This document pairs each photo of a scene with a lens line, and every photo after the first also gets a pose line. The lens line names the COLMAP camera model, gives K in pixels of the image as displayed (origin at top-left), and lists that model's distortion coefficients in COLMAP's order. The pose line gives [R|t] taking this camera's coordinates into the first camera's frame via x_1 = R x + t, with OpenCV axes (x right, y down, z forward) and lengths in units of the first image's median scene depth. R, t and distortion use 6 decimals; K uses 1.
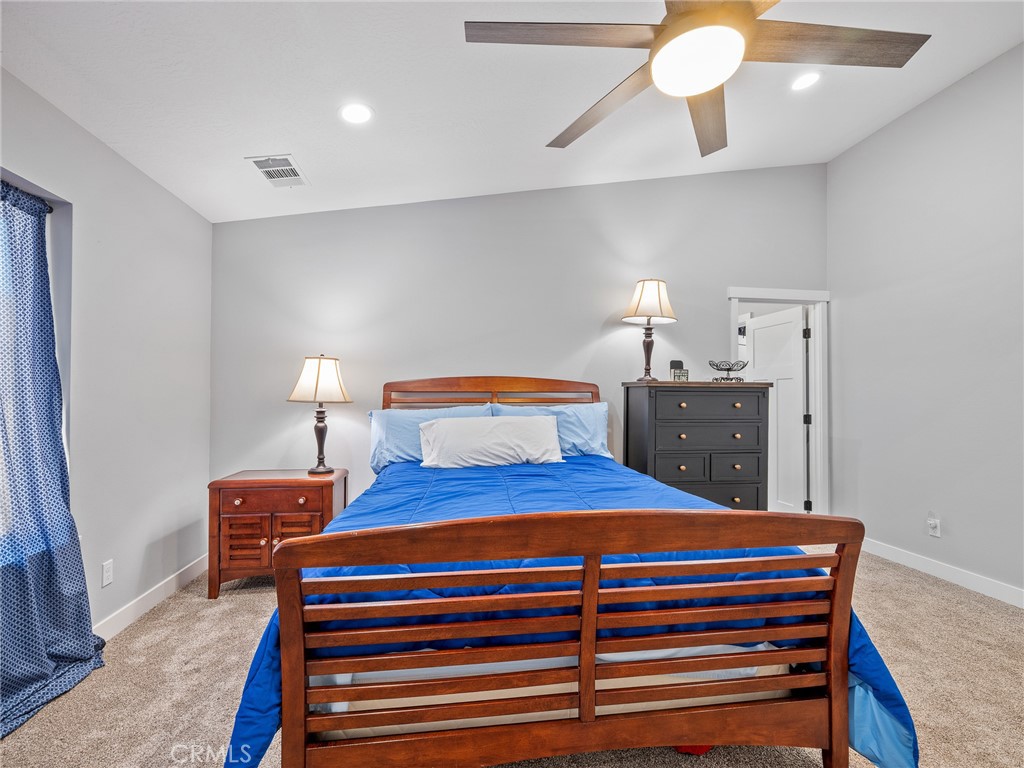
lens RADIAL K [[471.6, 0, 510.6], [0, 471.6, 392.2], [0, 0, 1]] dist [-0.003892, 0.000430]
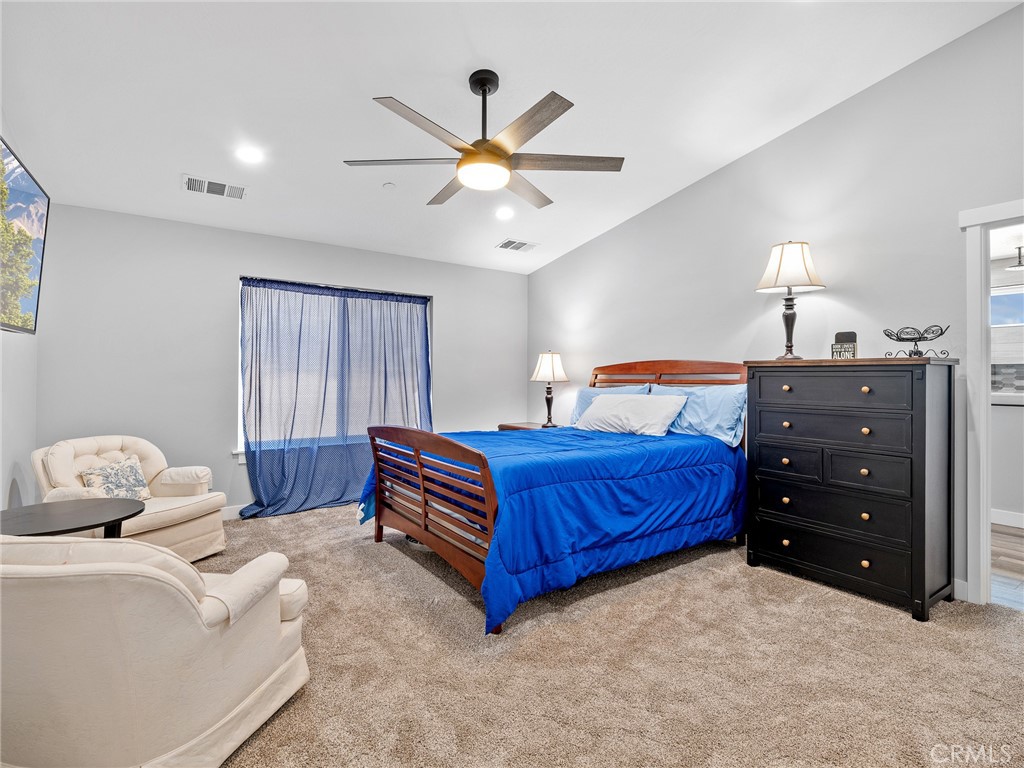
lens RADIAL K [[512.2, 0, 510.4], [0, 512.2, 379.5], [0, 0, 1]] dist [0.002472, -0.000007]
pose [[0.438846, 0.002386, -0.898559, 0.966392], [0.004273, 0.999980, 0.004742, 0.005776], [0.898552, -0.005920, 0.438826, 0.136696]]
